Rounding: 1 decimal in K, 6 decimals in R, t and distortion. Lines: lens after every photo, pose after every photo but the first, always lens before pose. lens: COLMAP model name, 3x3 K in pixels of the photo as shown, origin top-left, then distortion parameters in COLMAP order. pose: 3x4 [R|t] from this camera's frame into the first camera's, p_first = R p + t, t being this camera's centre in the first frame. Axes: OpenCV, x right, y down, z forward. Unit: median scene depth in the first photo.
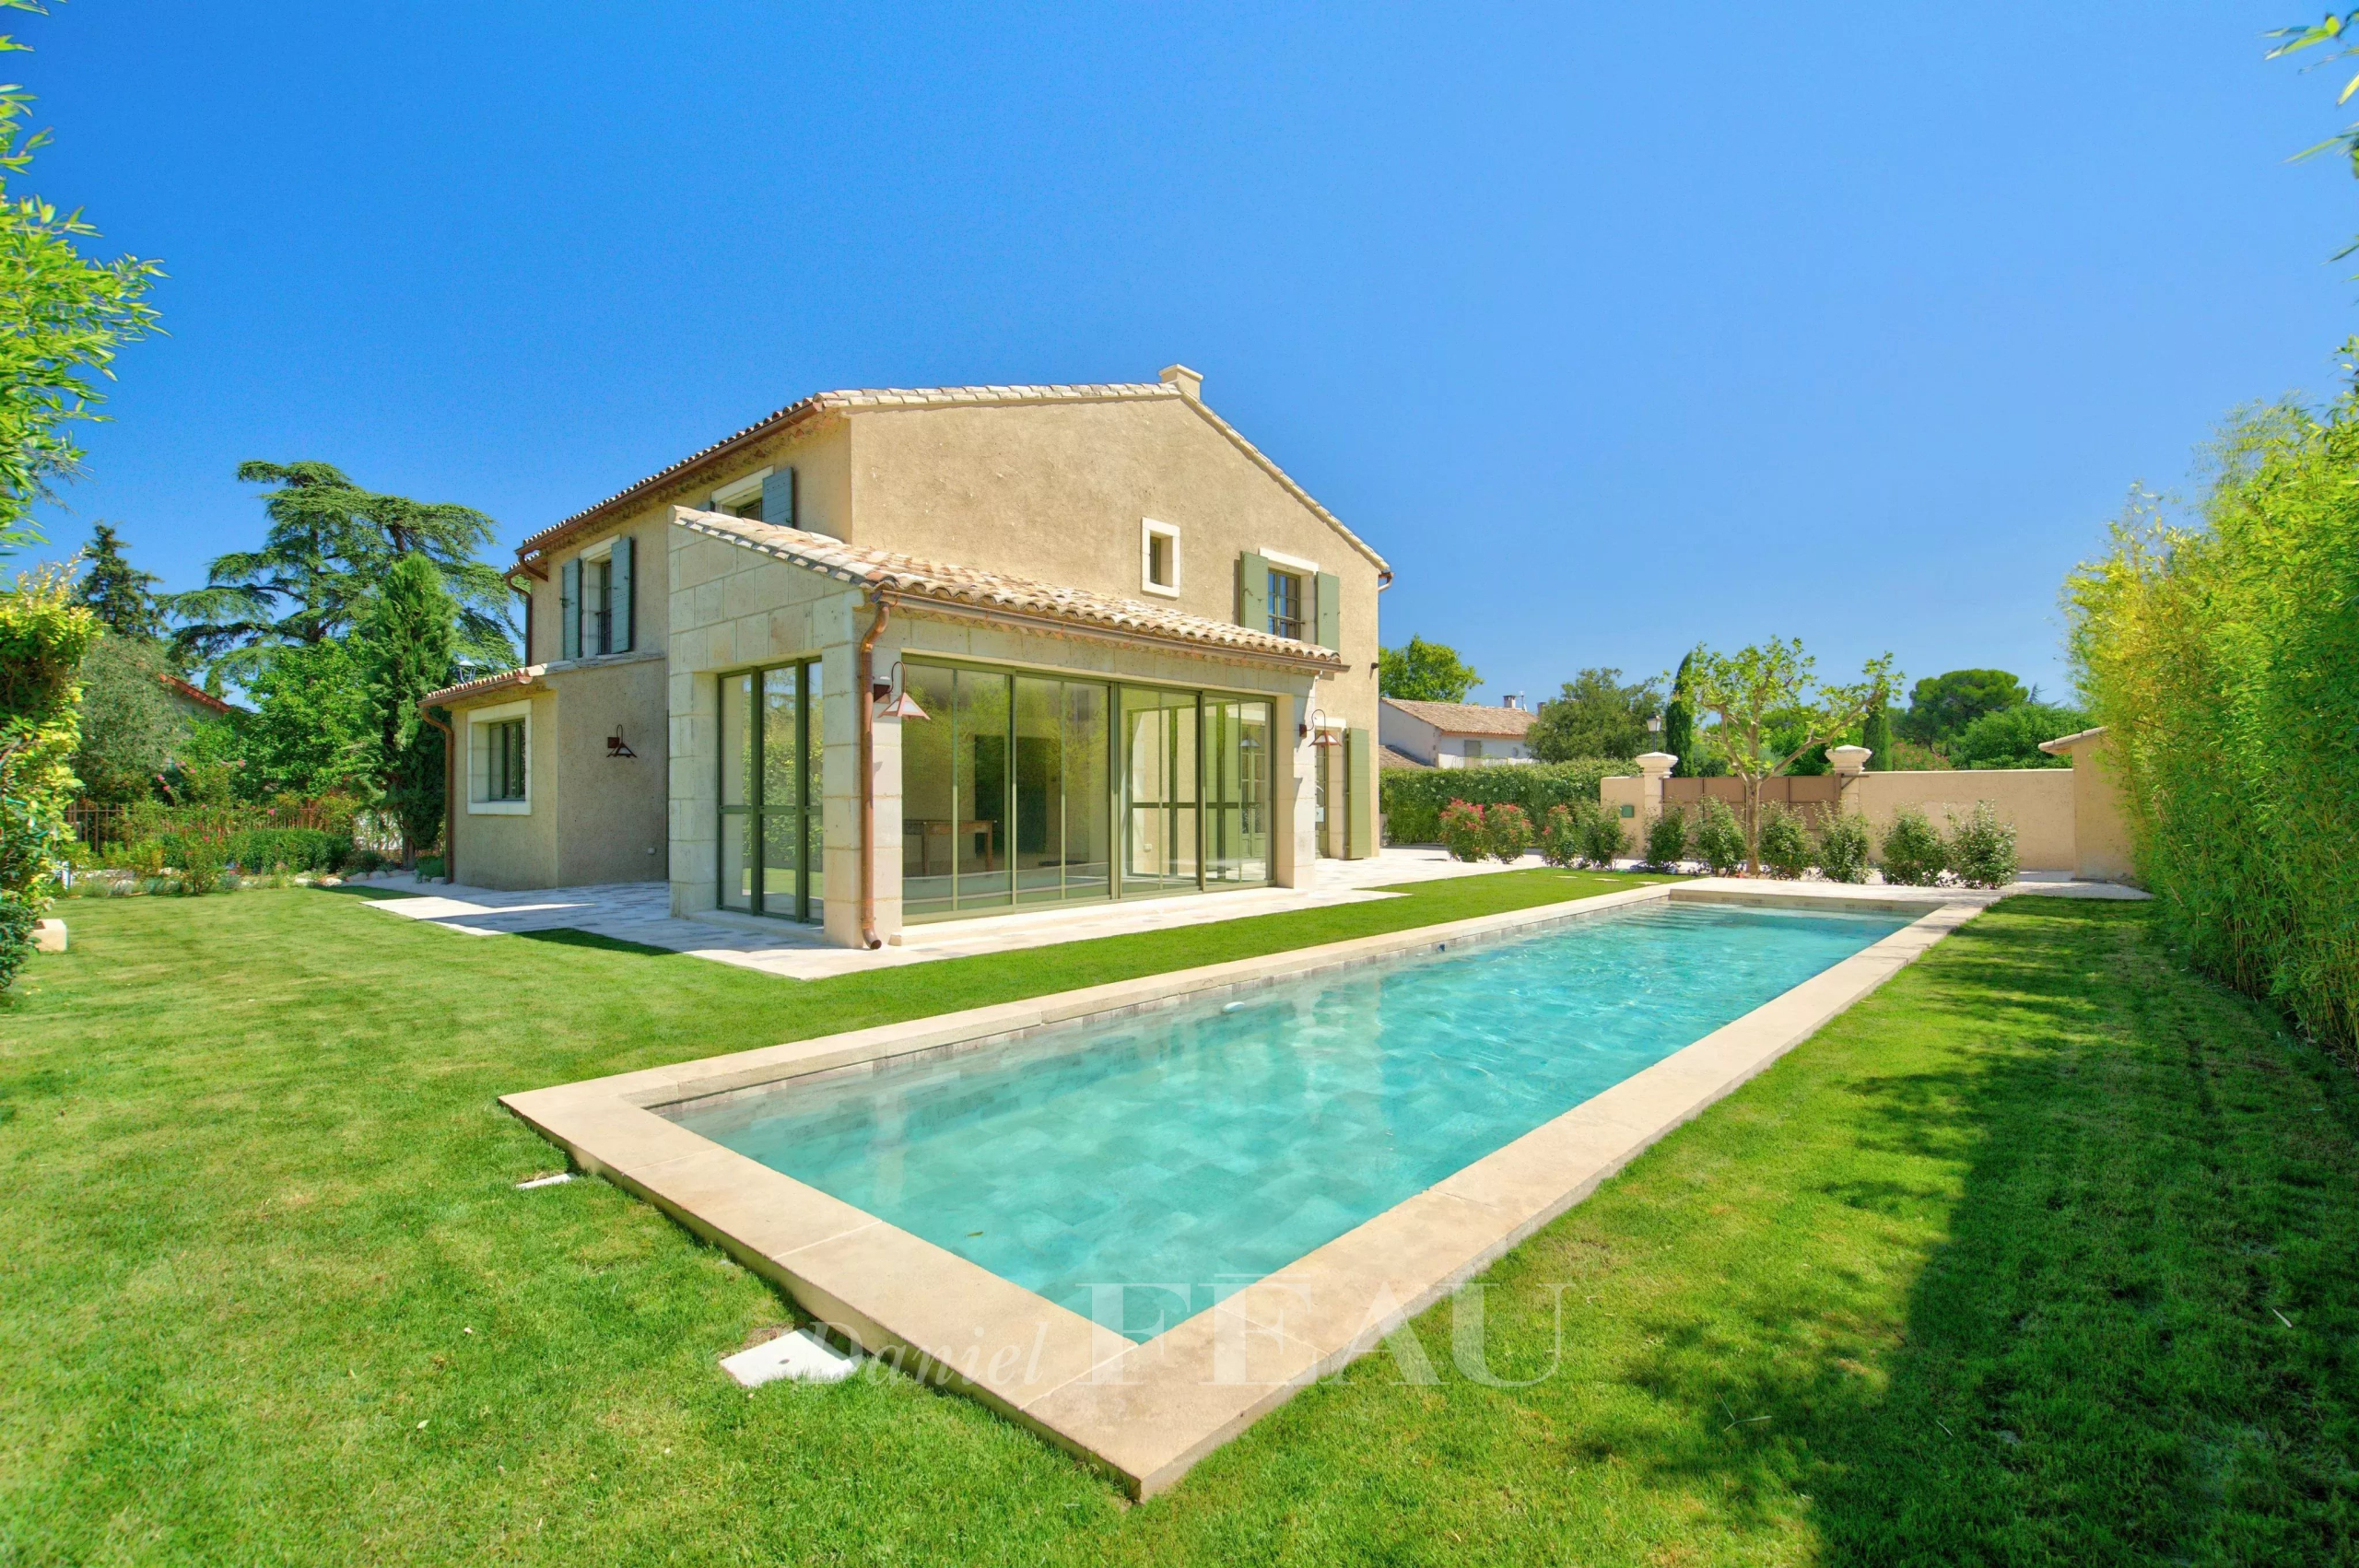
lens RADIAL K [[1054.2, 0, 1179.5], [0, 1054.2, 784.0], [0, 0, 1]] dist [0.001392, -0.000514]
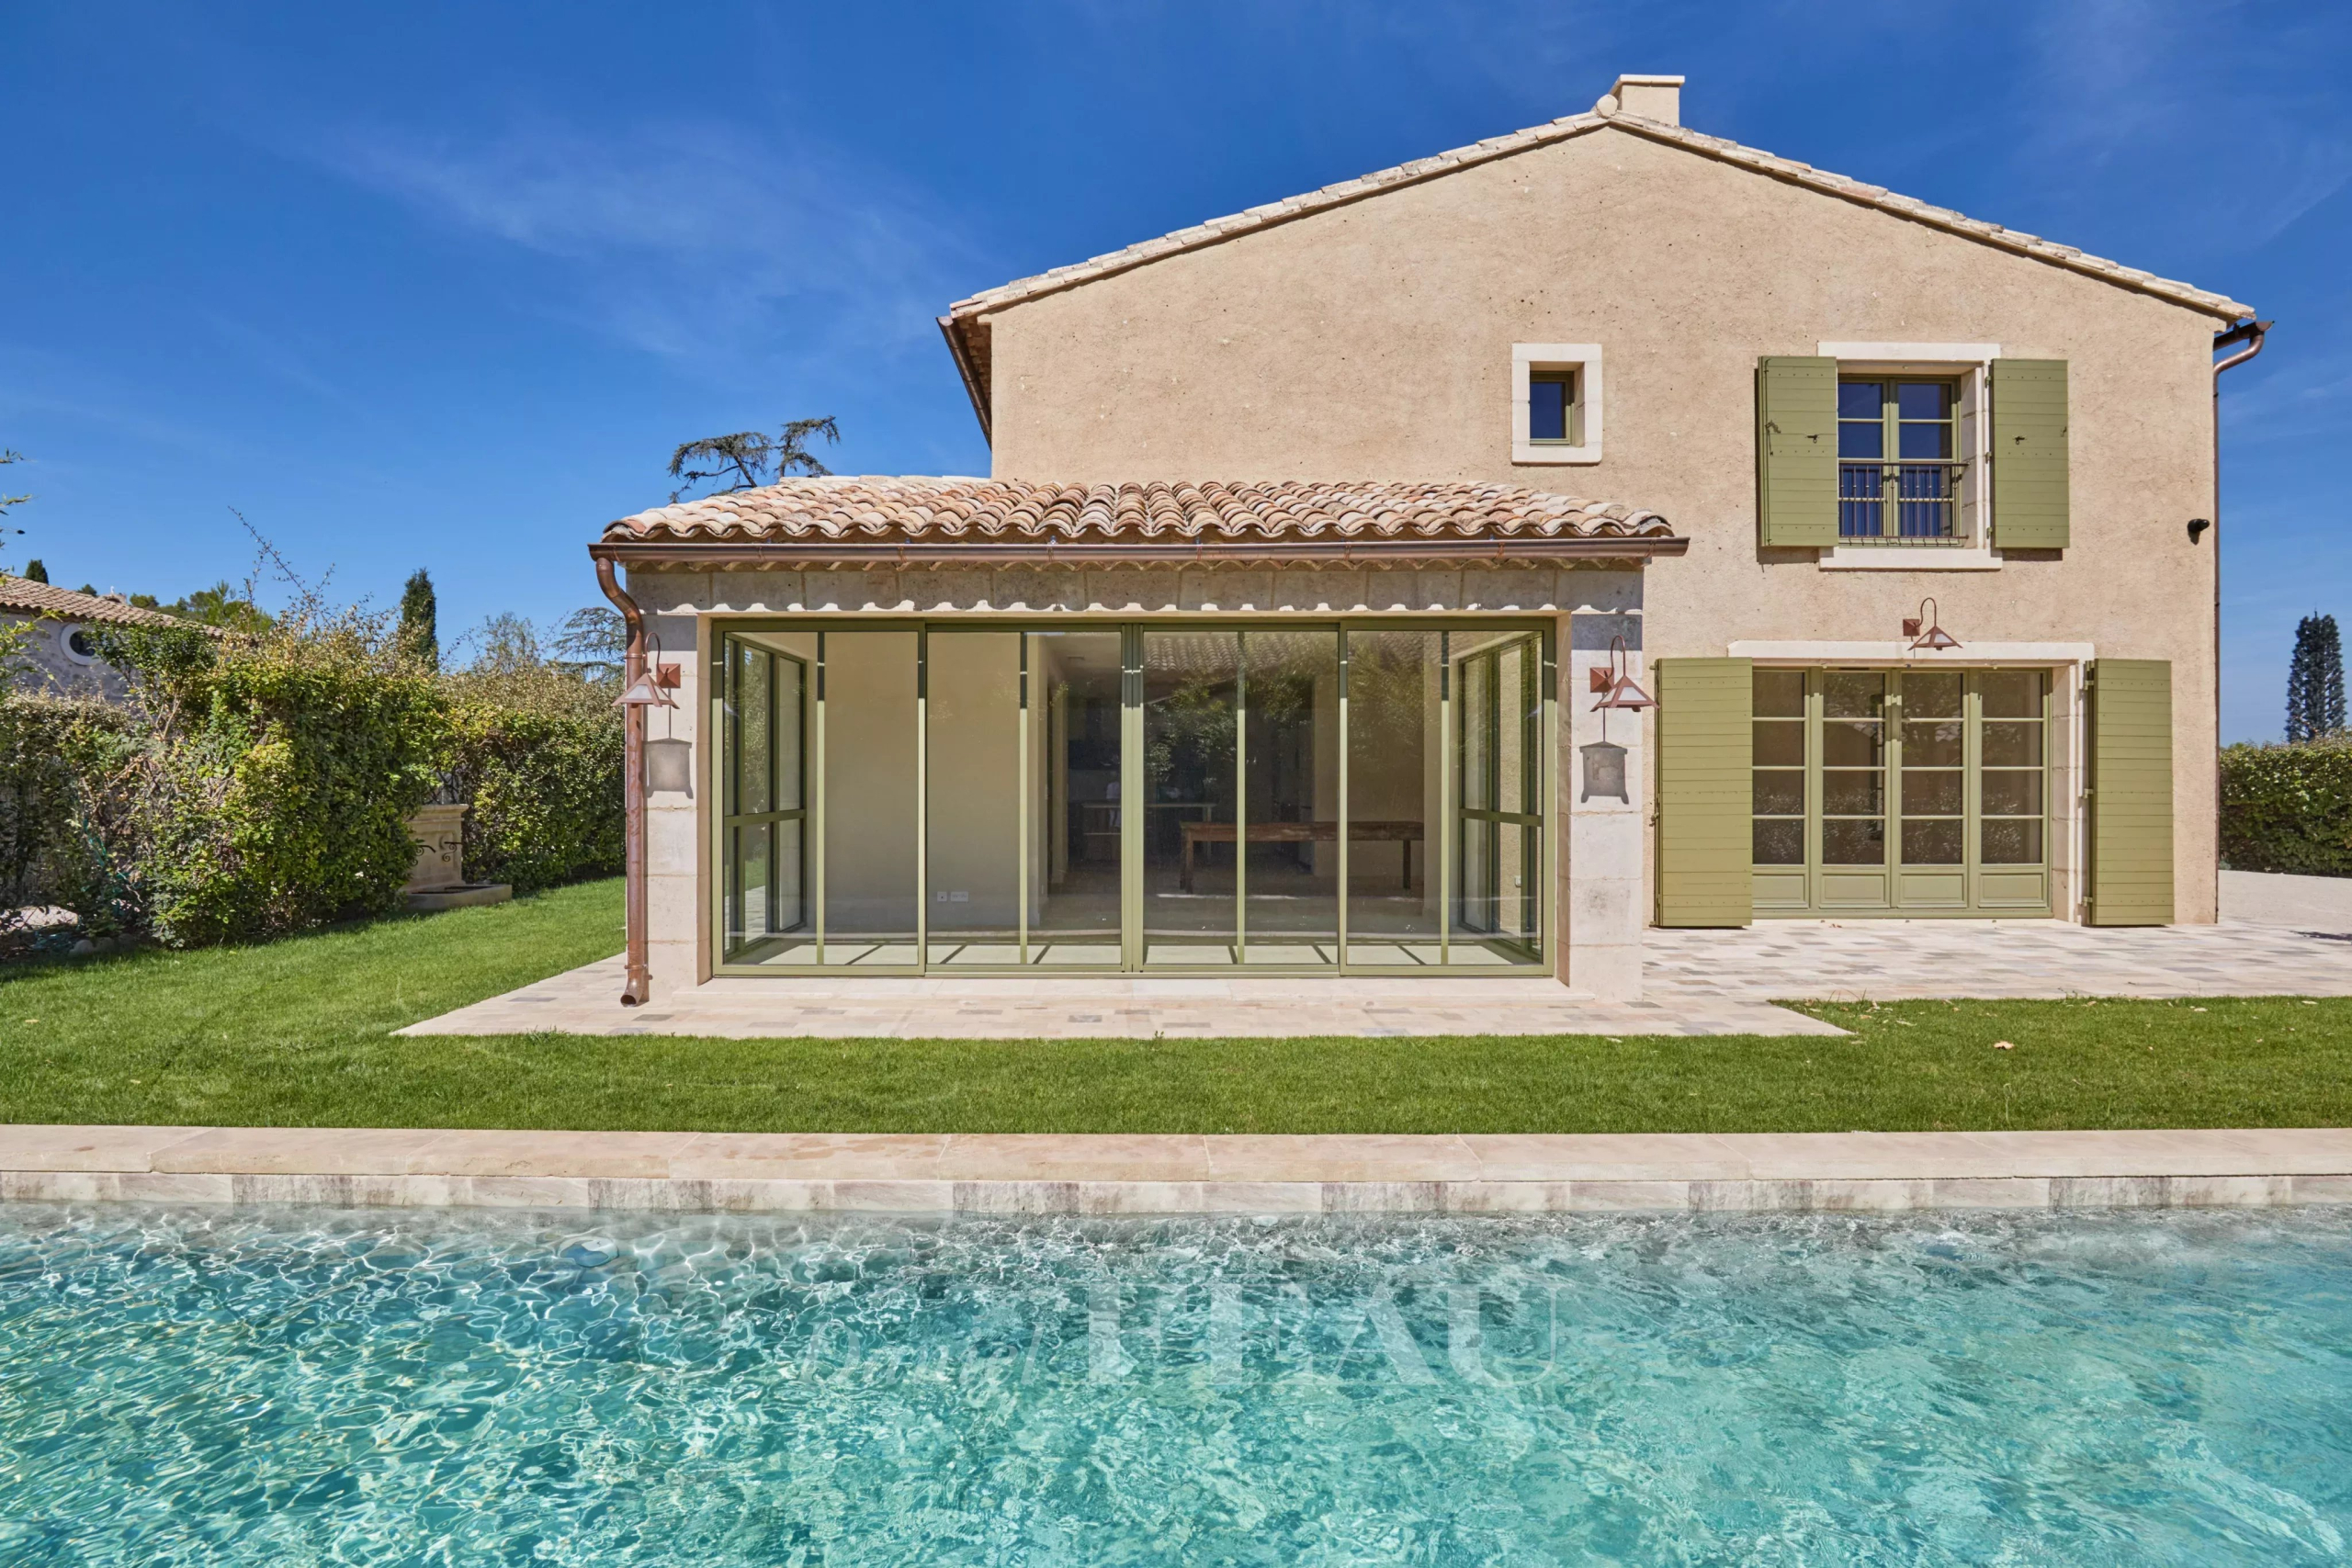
lens RADIAL K [[1175.0, 0, 1115.4], [0, 1175.0, 777.1], [0, 0, 1]] dist [-0.030786, 0.001770]
pose [[0.667818, 0.000756, -0.744324, 0.313106], [0.009139, 0.999916, 0.009215, -0.008764], [0.744268, -0.012956, 0.667755, 0.365372]]
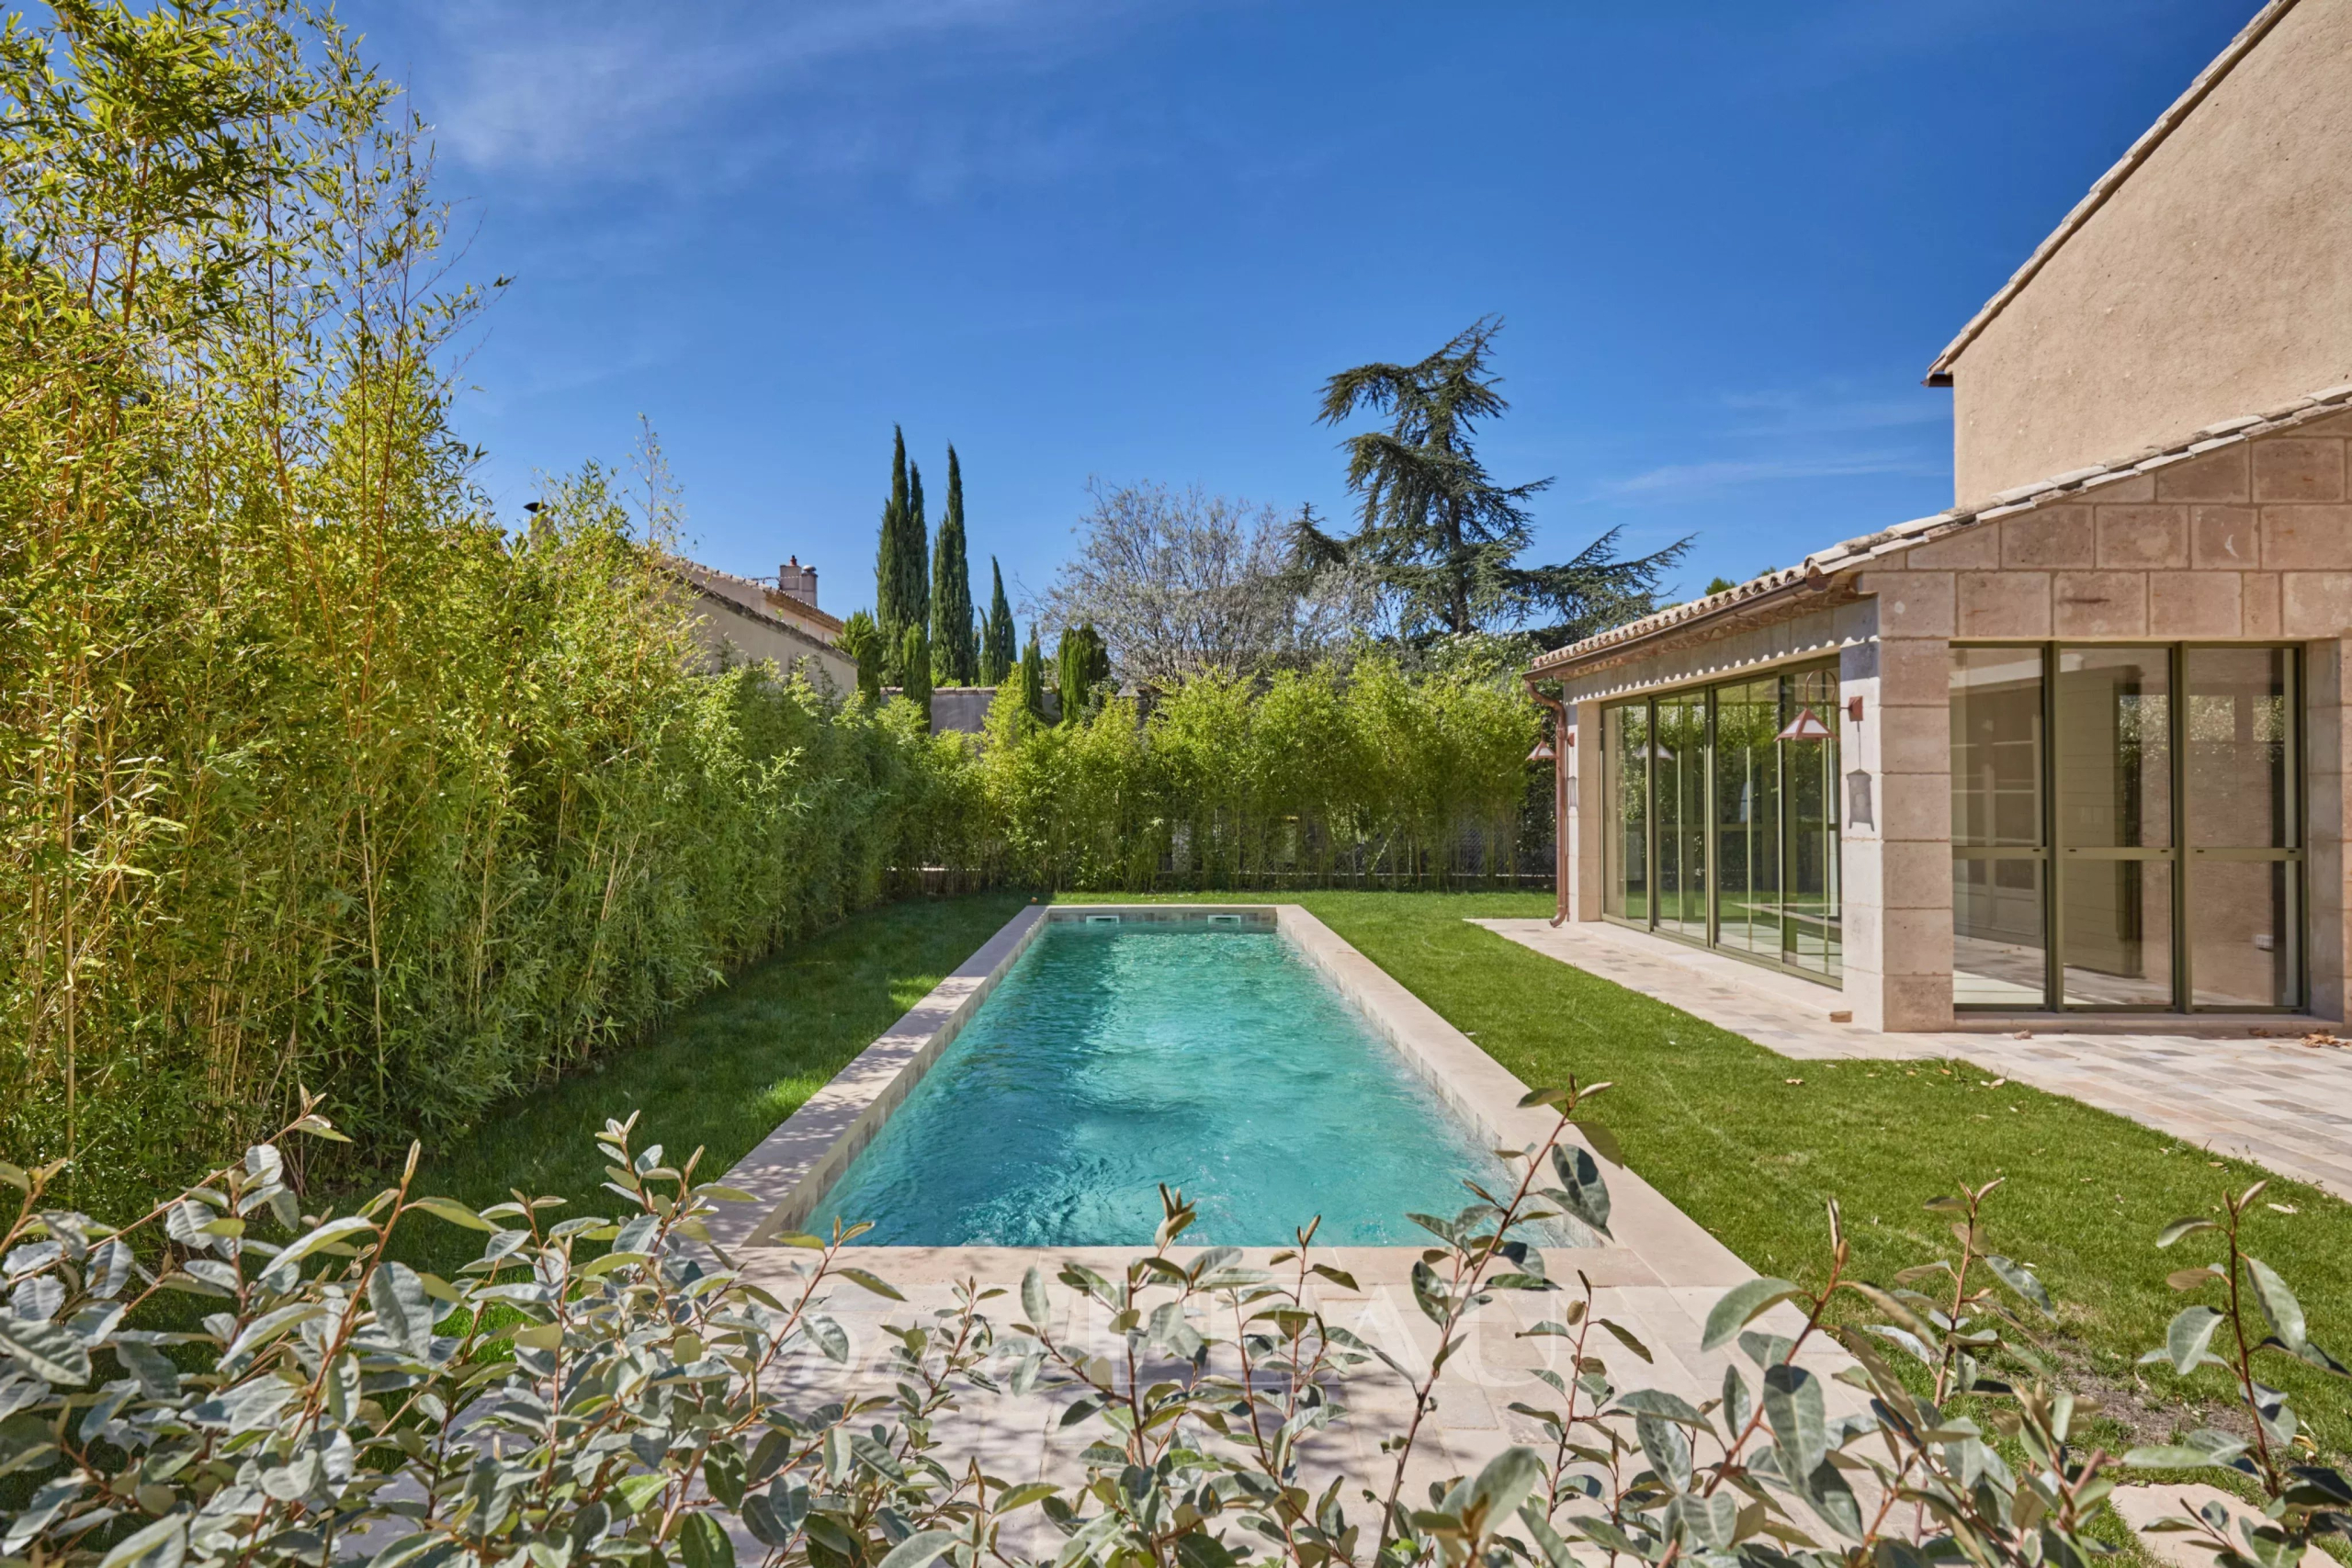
lens RADIAL K [[1310.8, 0, 1176.0], [0, 1310.8, 784.0], [0, 0, 1]] dist [-0.043245, 0.016979]
pose [[-0.728615, 0.005870, -0.684898, 0.662208], [0.021858, 0.999653, -0.014685, -0.008868], [0.684574, -0.025671, -0.728491, 1.013957]]
